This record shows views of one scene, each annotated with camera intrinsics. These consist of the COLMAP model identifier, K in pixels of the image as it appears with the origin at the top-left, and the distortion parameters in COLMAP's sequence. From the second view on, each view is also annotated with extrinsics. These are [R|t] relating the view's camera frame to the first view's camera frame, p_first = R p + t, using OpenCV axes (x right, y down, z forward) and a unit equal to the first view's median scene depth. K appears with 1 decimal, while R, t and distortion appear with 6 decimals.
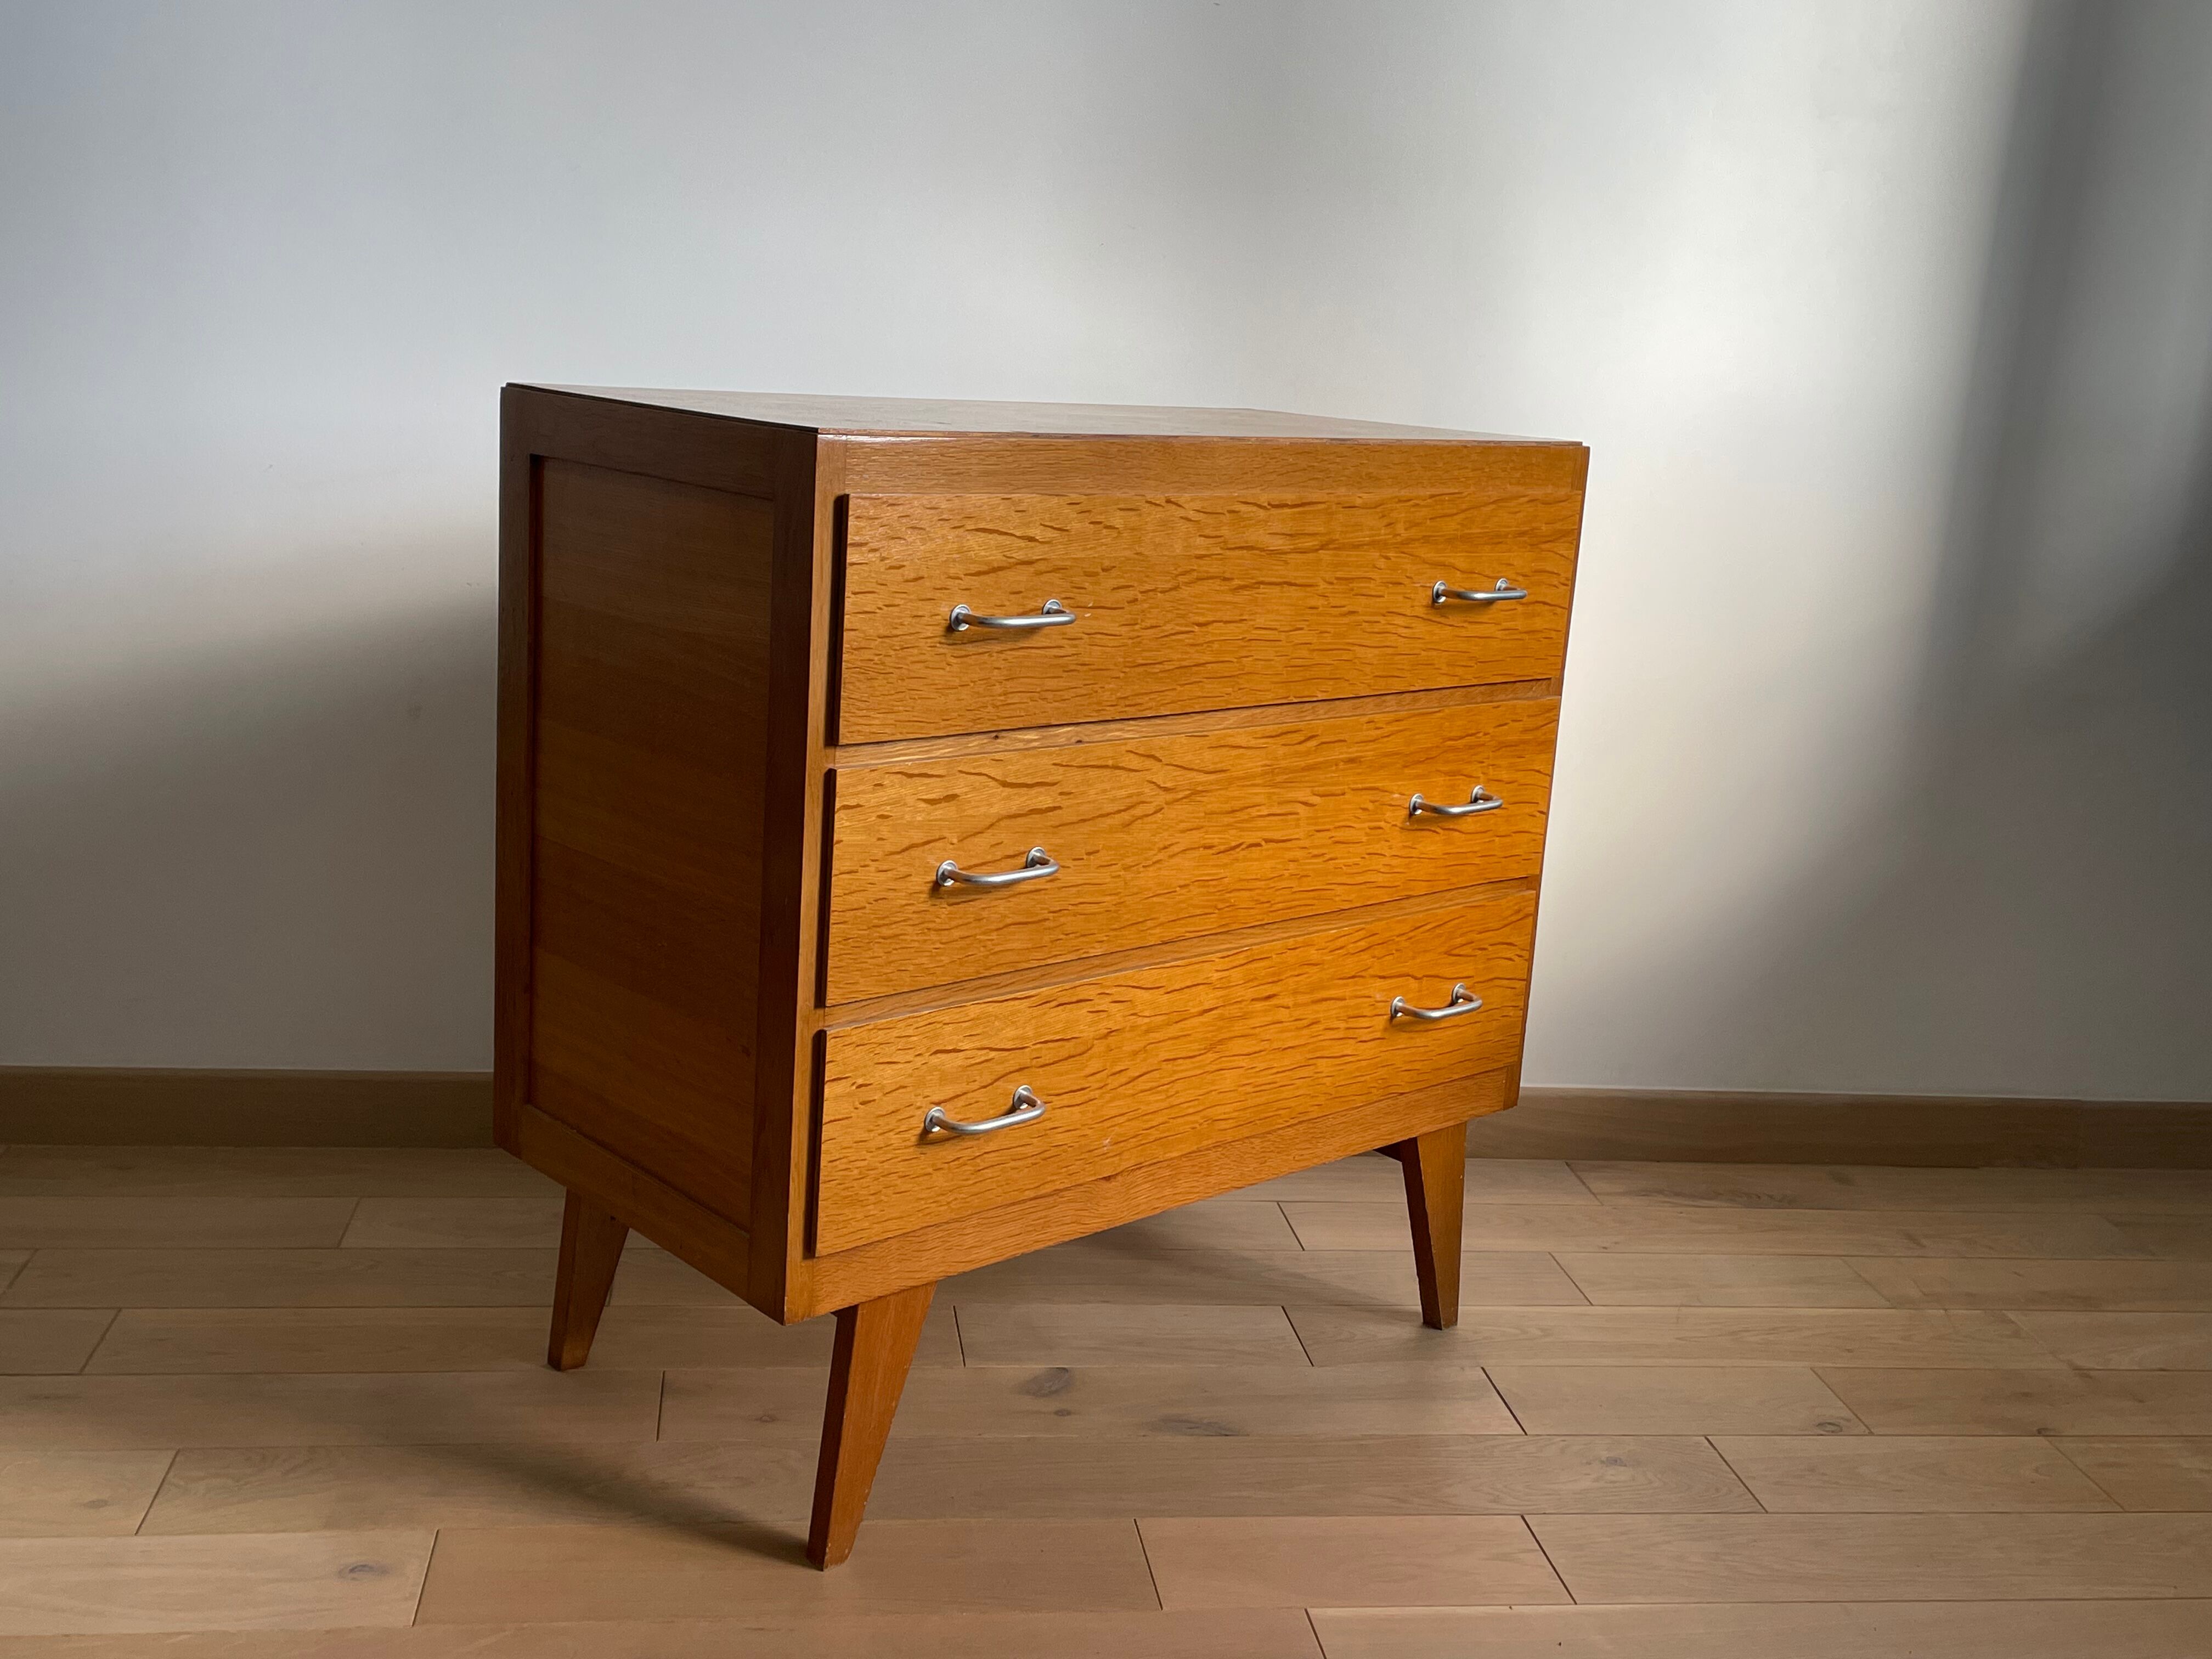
lens RADIAL K [[2232.7, 0, 1075.6], [0, 2232.7, 818.1], [0, 0, 1]] dist [0.078453, -0.023953]
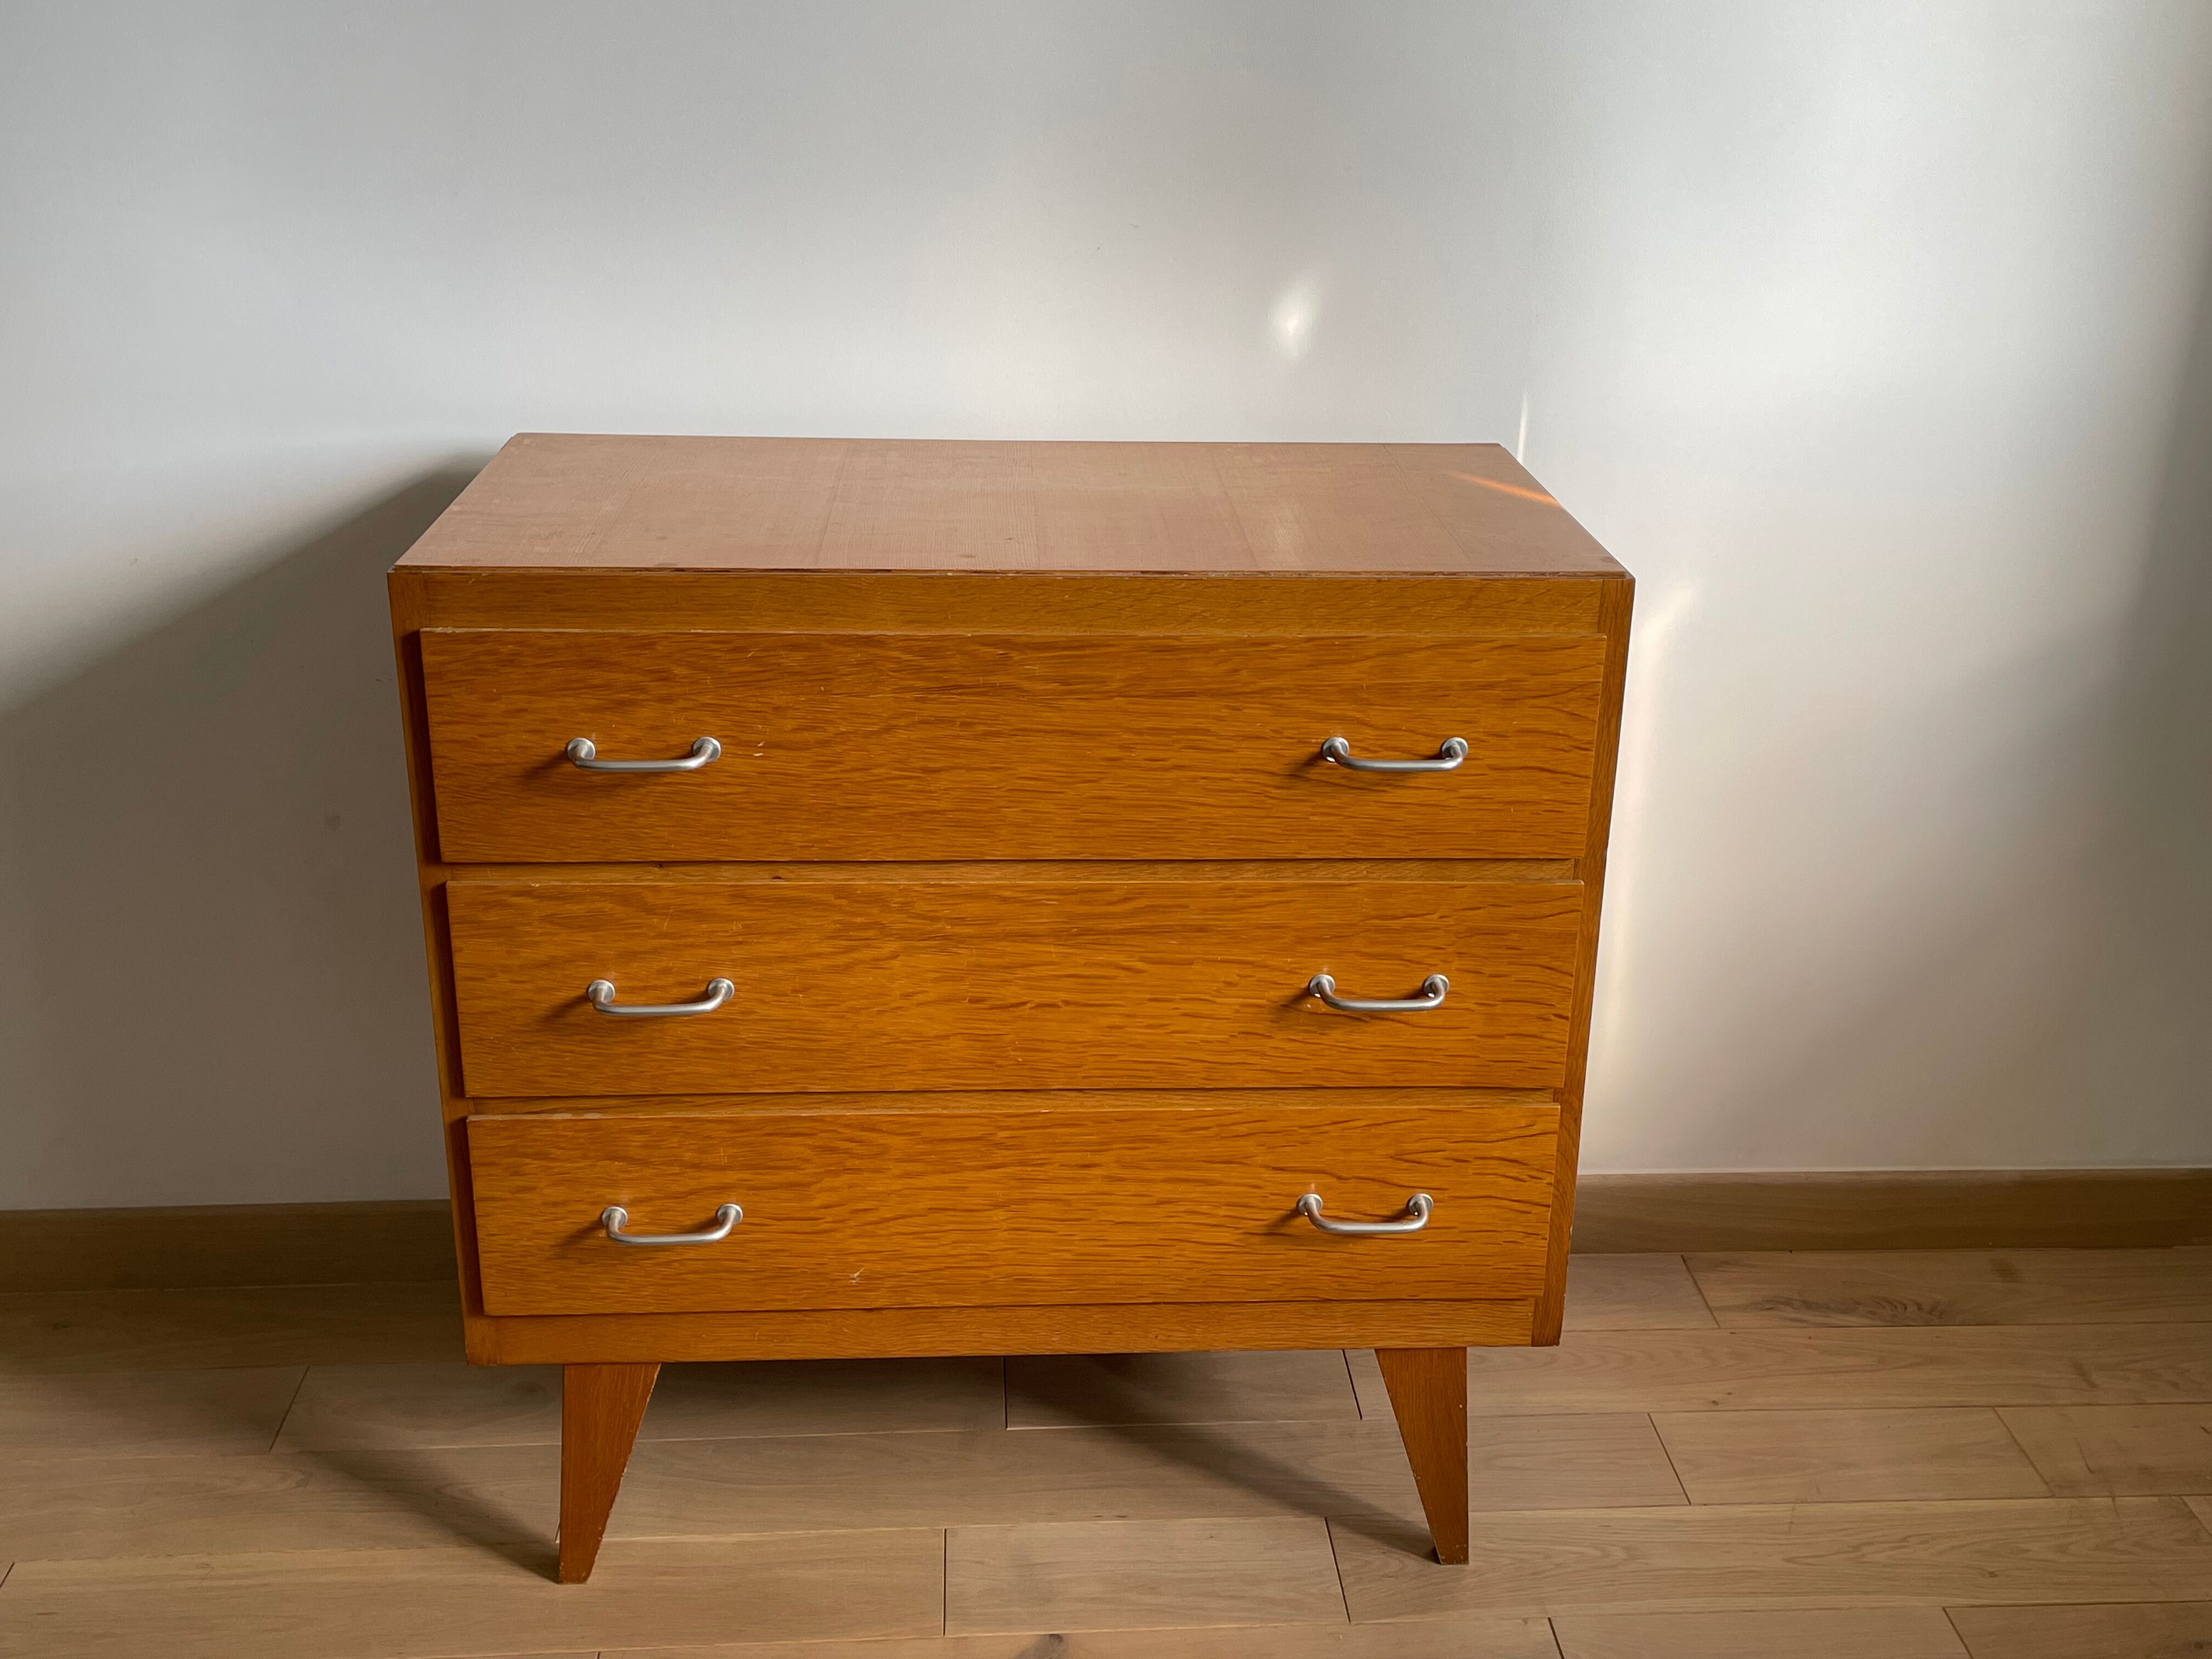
lens RADIAL K [[2235.8, 0, 1143.8], [0, 2235.8, 808.4], [0, 0, 1]] dist [0.109755, -0.143855]
pose [[0.784652, 0.179663, -0.593331, 0.638694], [-0.107585, 0.982026, 0.155085, -0.212521], [0.610529, -0.057854, 0.789878, 0.315855]]
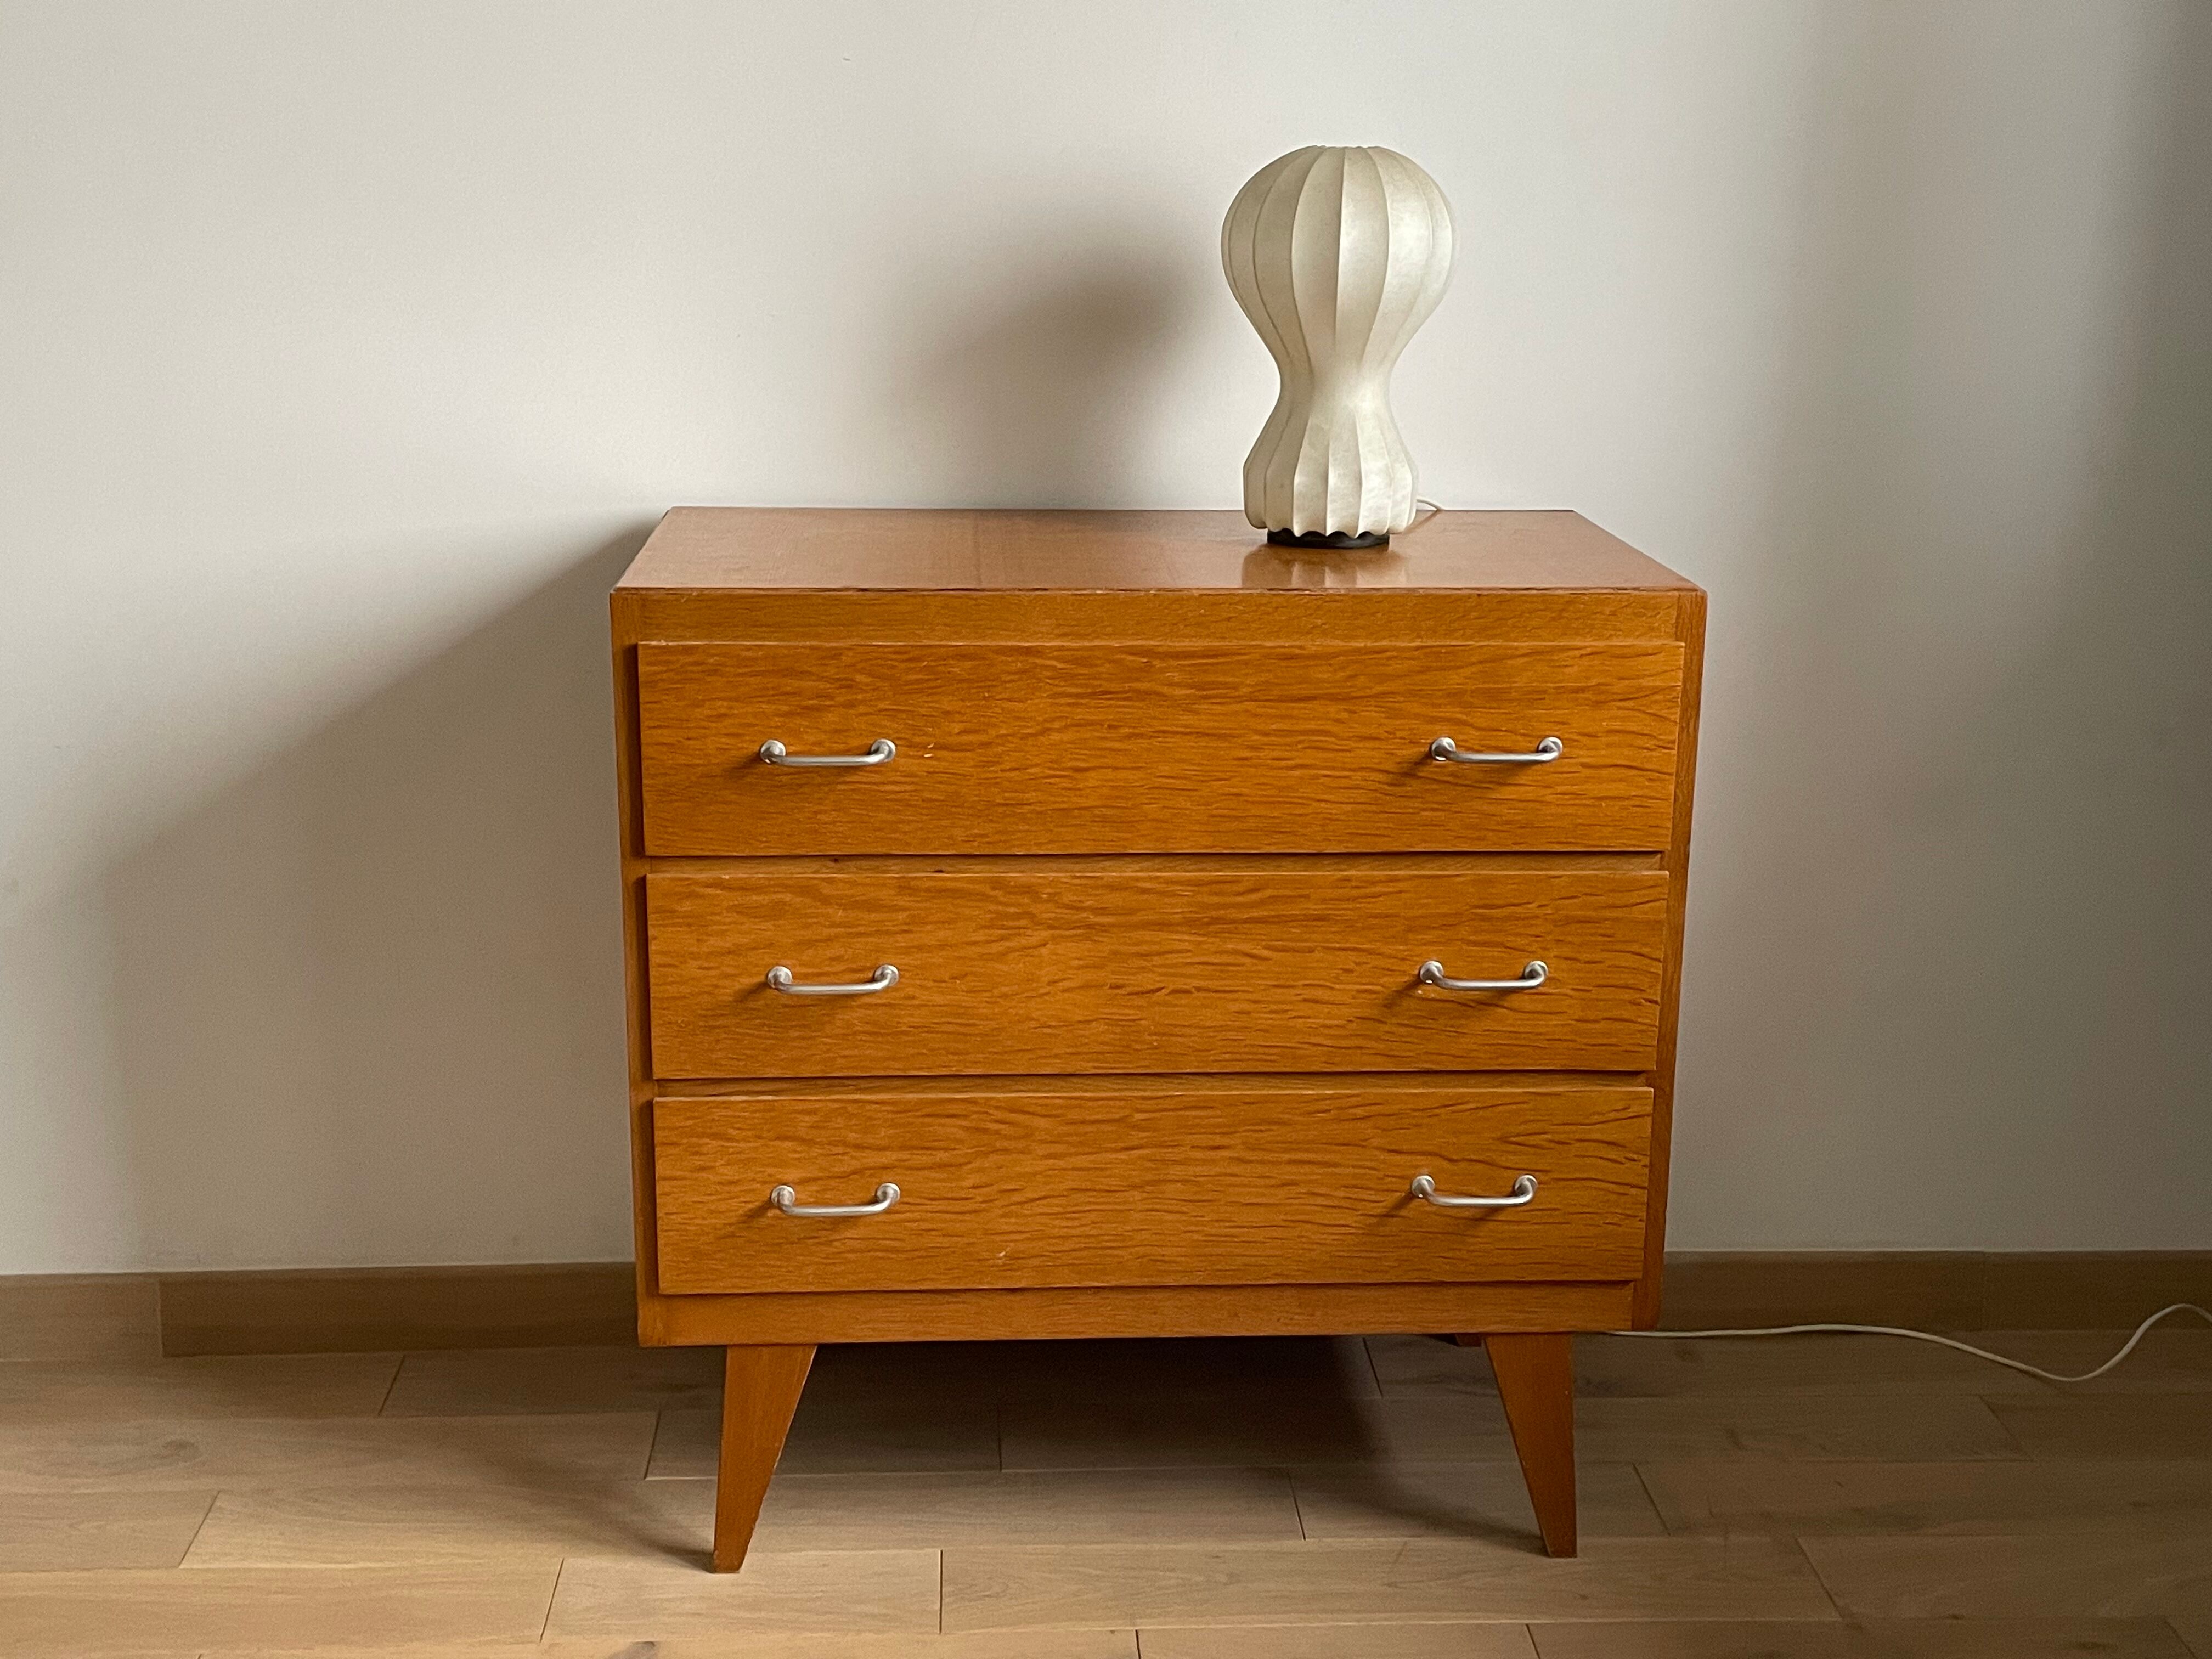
lens RADIAL K [[2553.9, 0, 1111.6], [0, 2553.9, 801.1], [0, 0, 1]] dist [0.130275, -0.239004]
pose [[0.784185, 0.104731, -0.611625, 0.745050], [-0.097914, 0.994191, 0.044699, -0.120243], [0.612753, 0.024834, 0.789884, 0.086088]]
